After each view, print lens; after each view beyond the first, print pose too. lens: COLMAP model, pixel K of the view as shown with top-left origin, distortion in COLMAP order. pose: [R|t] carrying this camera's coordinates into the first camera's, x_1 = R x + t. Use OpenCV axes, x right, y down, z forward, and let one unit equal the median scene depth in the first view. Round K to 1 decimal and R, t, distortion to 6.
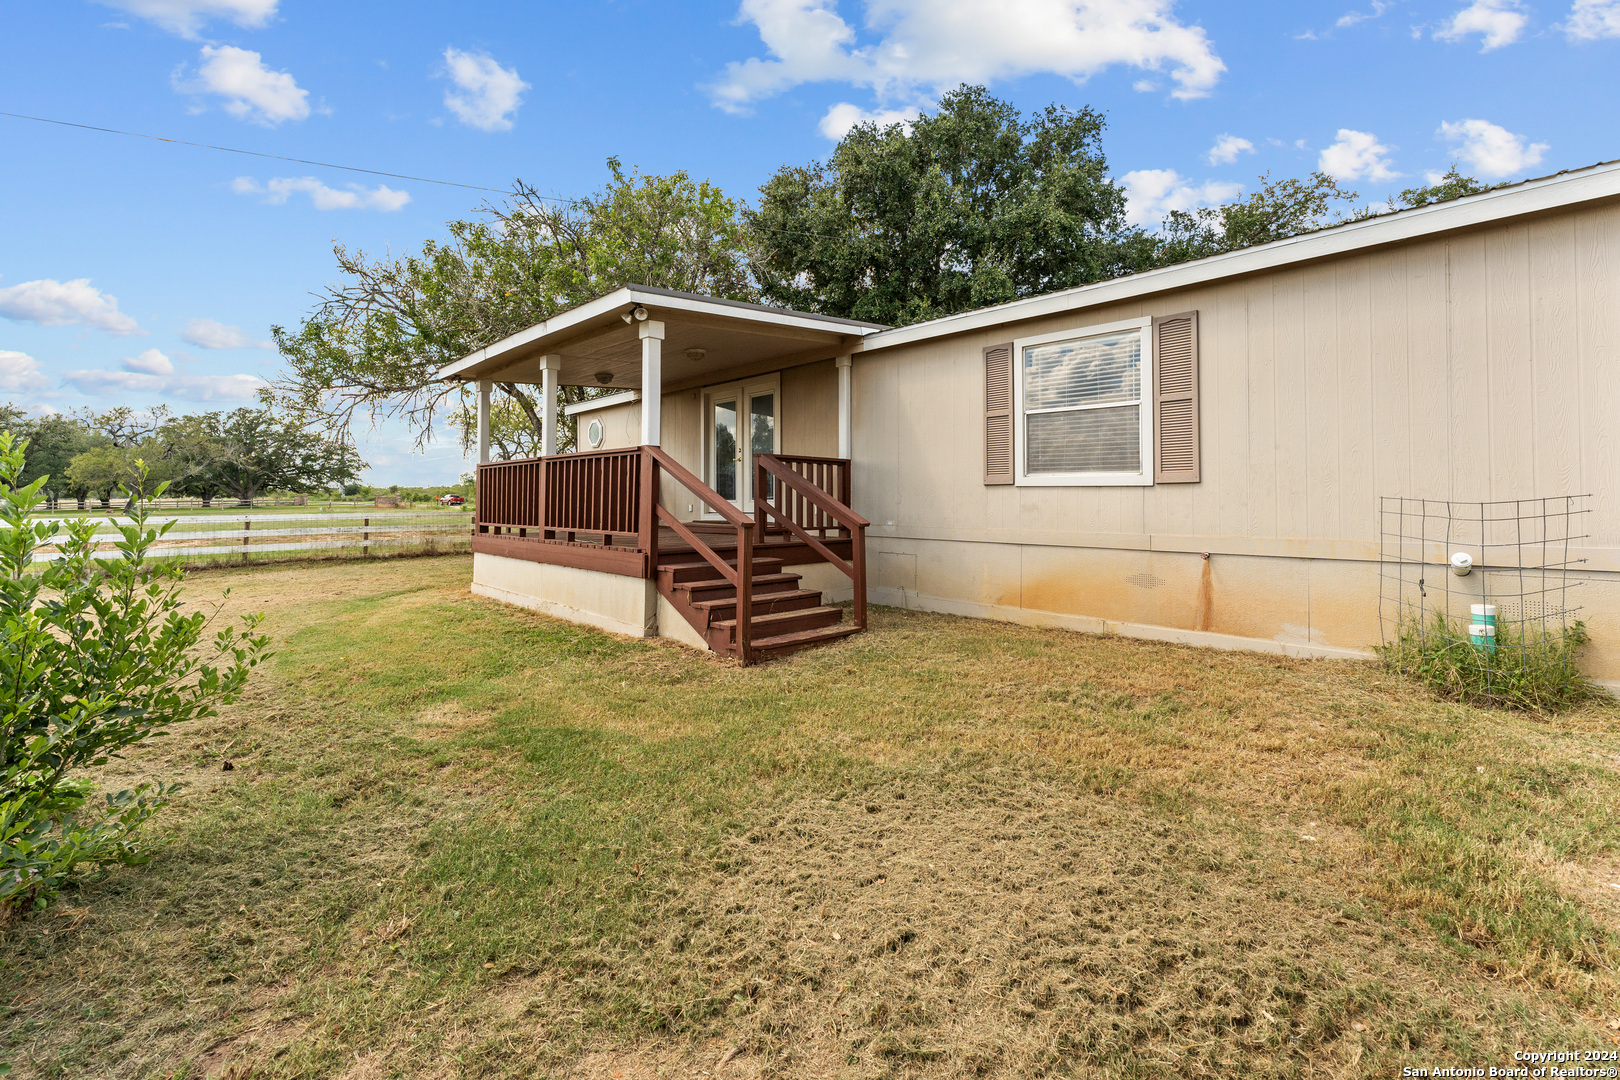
lens RADIAL K [[645.7, 0, 810.7], [0, 645.7, 503.7], [0, 0, 1]] dist [-0.017791, 0.000144]
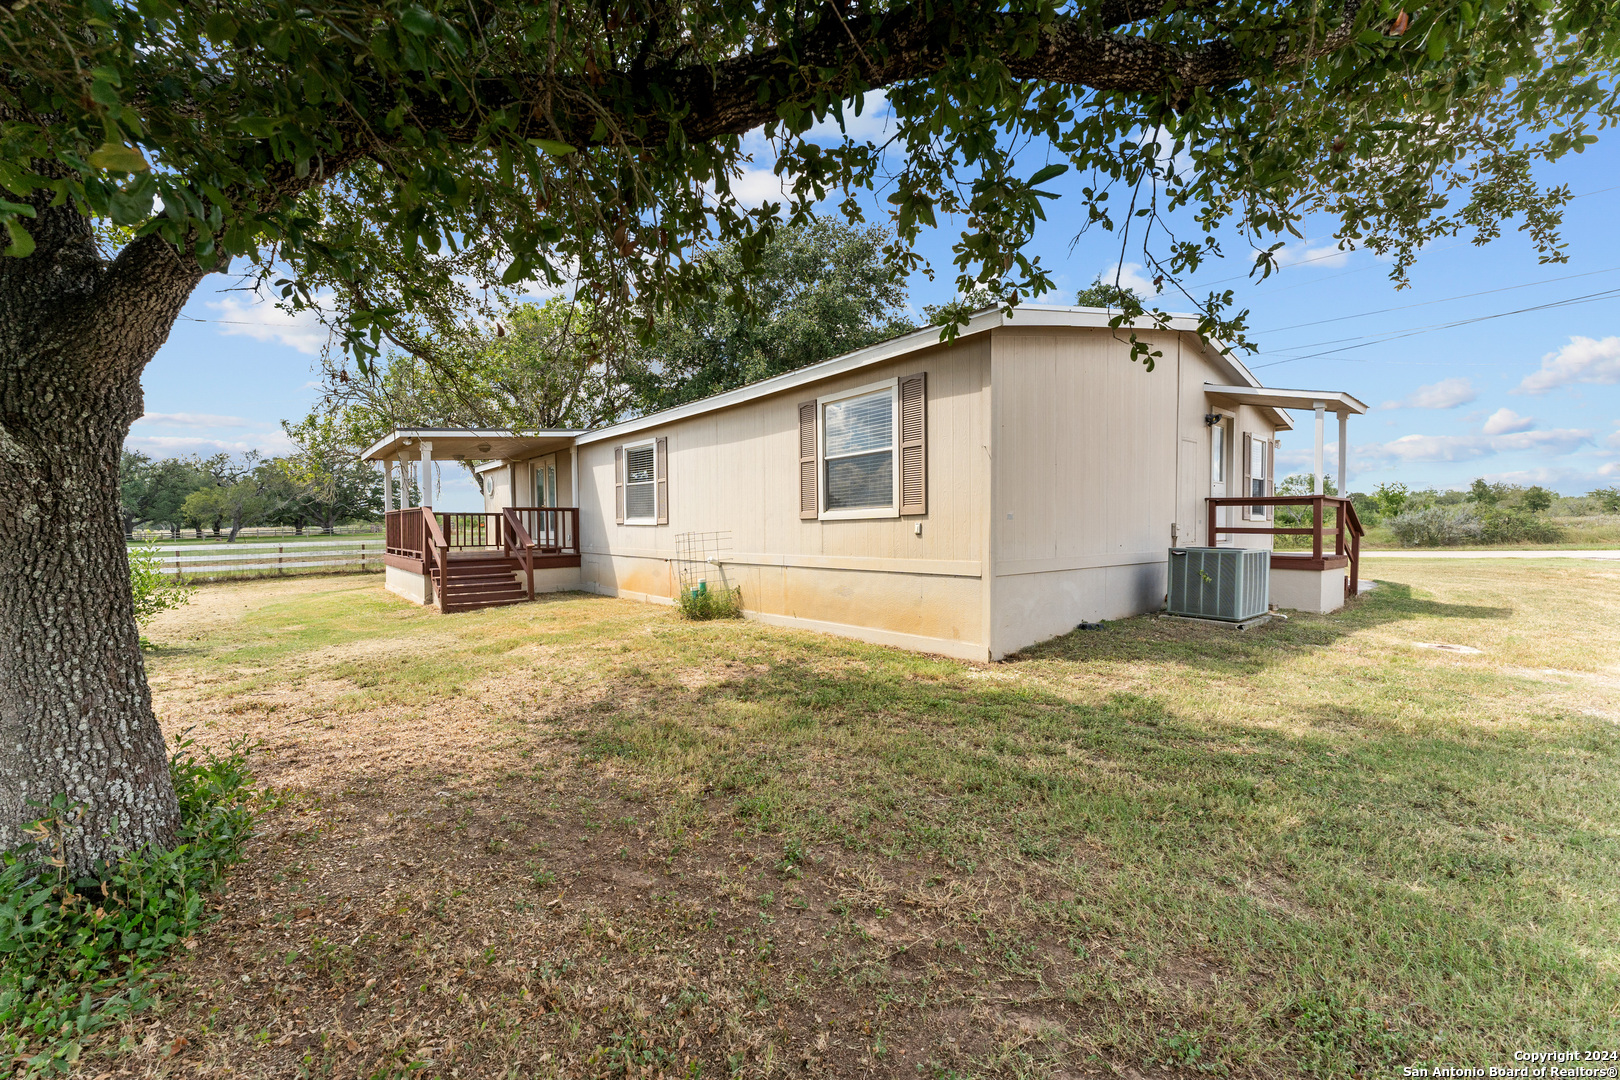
lens RADIAL K [[657.1, 0, 805.1], [0, 657.1, 552.9], [0, 0, 1]] dist [0.000666, 0.000026]
pose [[0.992684, -0.006493, -0.120566, 0.449059], [0.011760, 0.999004, 0.043032, -0.008856], [0.120166, -0.044135, 0.991772, -0.327293]]
